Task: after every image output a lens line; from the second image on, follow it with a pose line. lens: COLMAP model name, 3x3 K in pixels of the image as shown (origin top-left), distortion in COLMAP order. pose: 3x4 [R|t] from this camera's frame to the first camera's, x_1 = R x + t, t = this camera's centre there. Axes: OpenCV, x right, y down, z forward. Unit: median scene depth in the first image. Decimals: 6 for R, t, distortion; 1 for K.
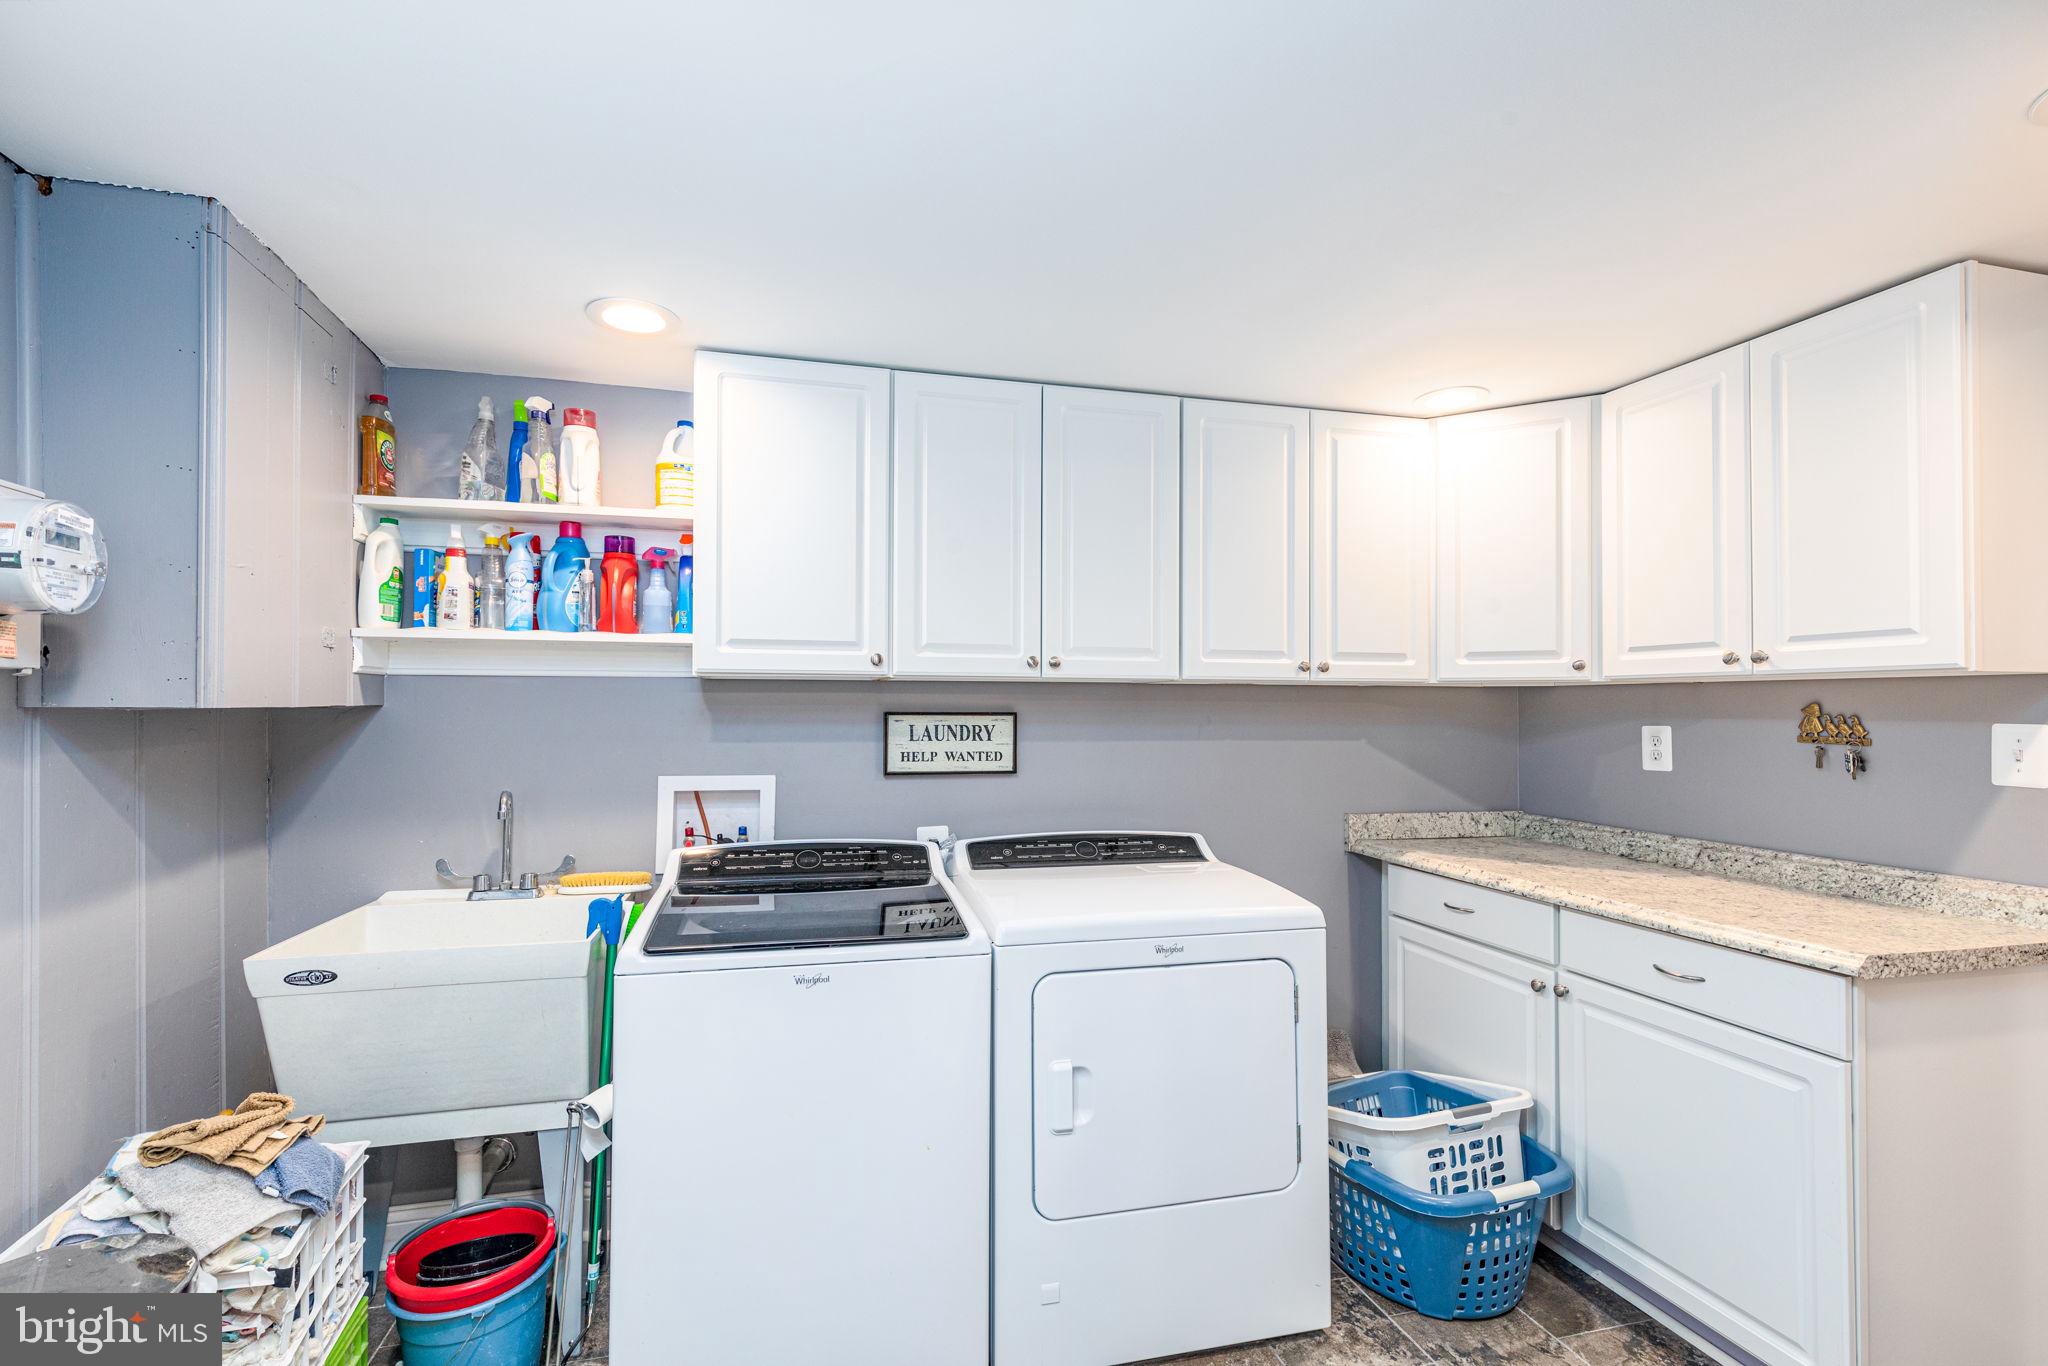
lens RADIAL K [[929.1, 0, 1023.3], [0, 929.1, 694.0], [0, 0, 1]] dist [0.006391, -0.000073]
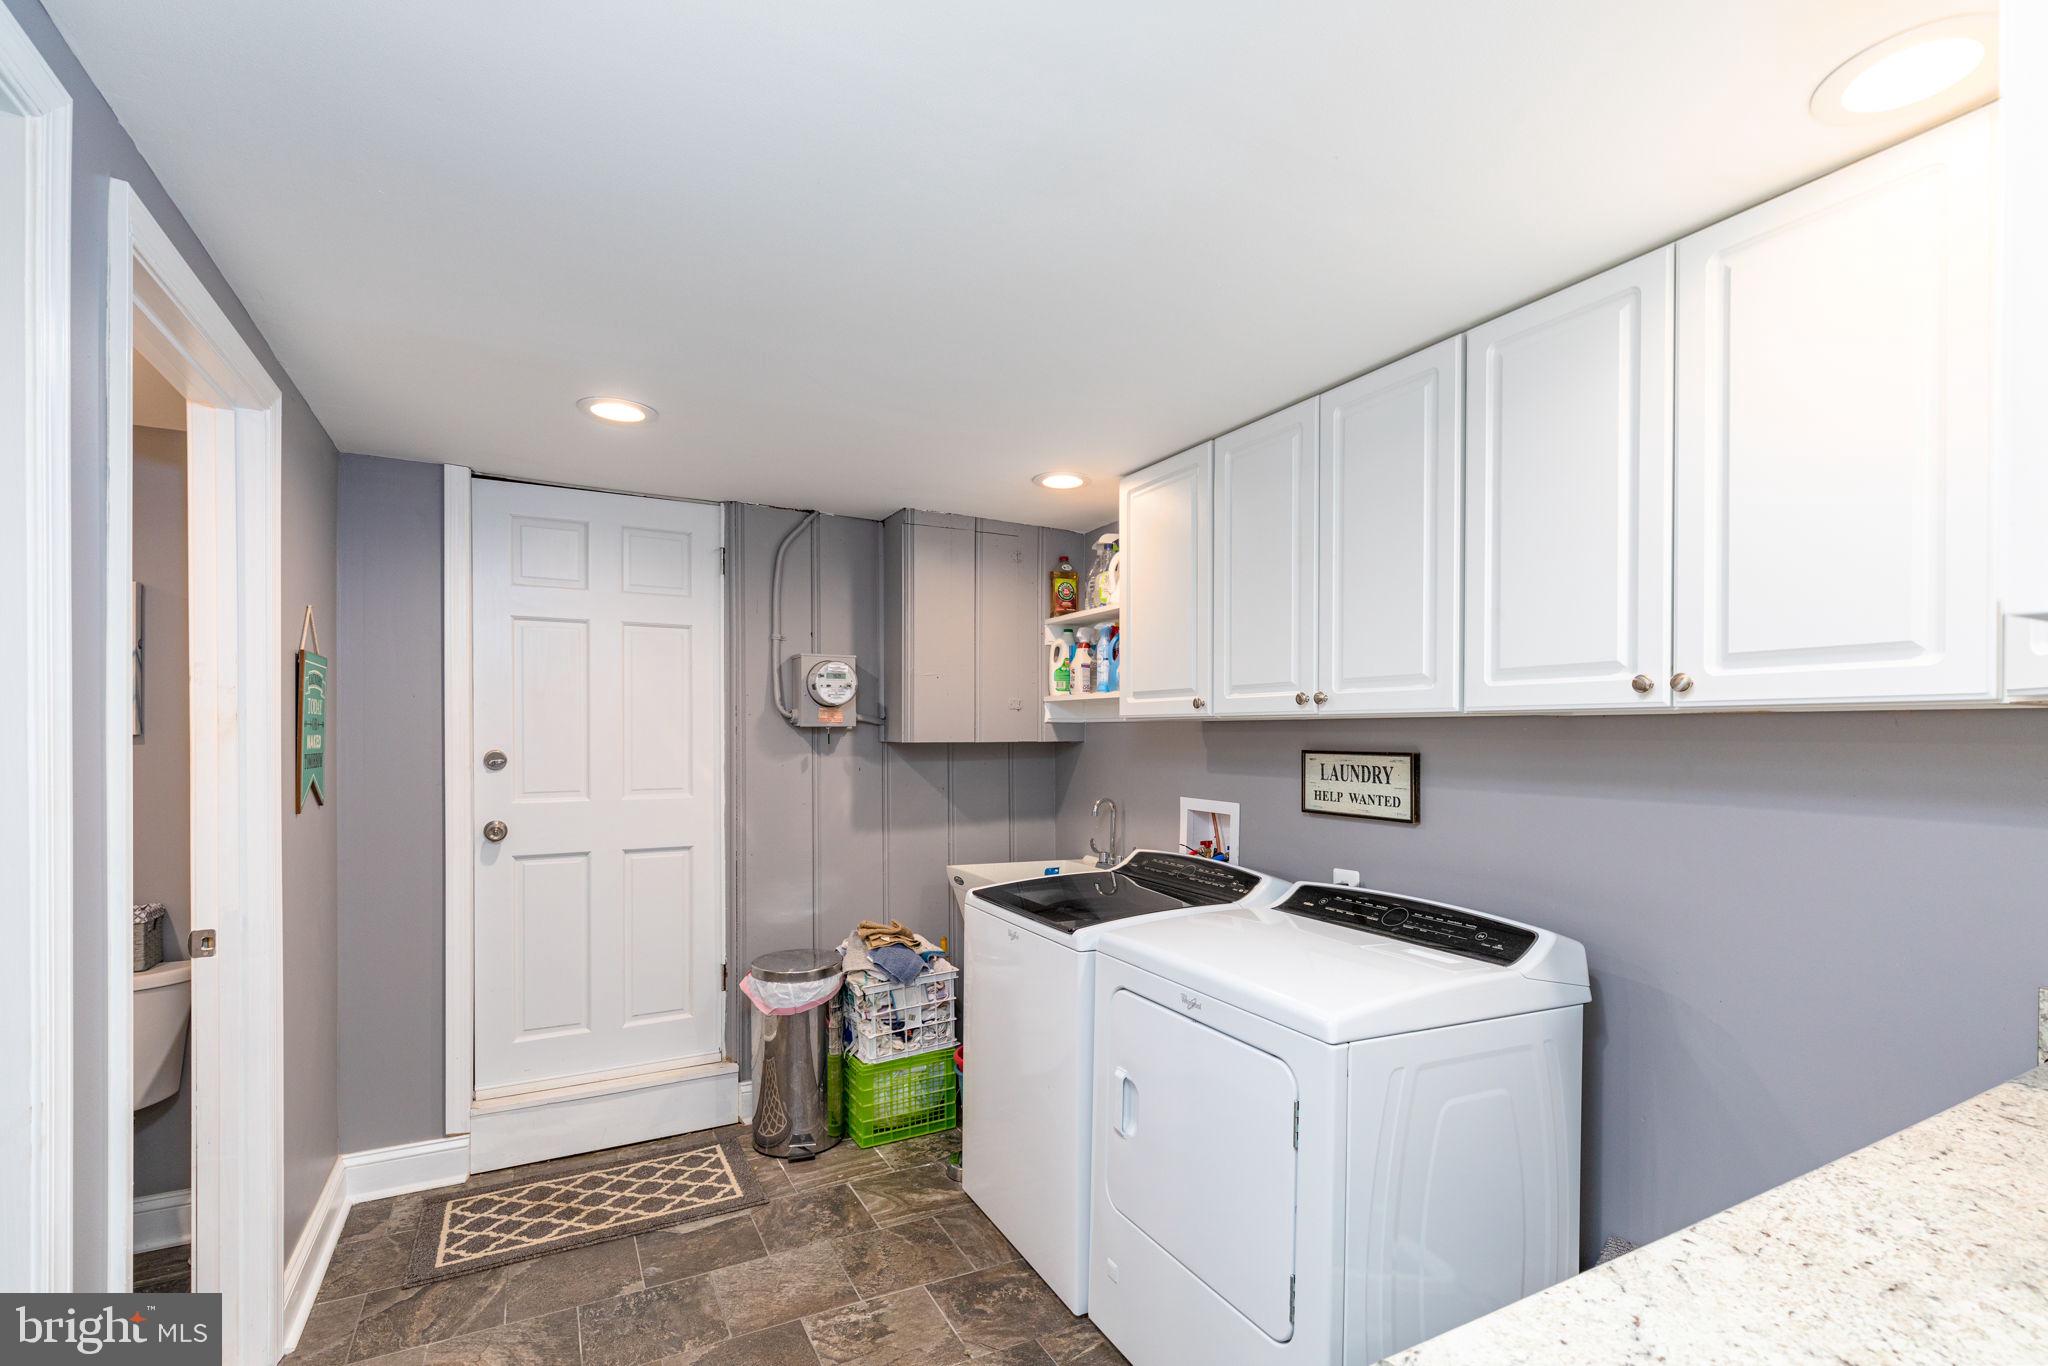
lens RADIAL K [[940.7, 0, 1022.3], [0, 940.7, 739.7], [0, 0, 1]] dist [0.012040, 0.000135]
pose [[0.221160, 0.003525, -0.975231, 0.797248], [0.008614, 0.999947, 0.005568, -0.000671], [0.975200, -0.009632, 0.221118, 0.467067]]
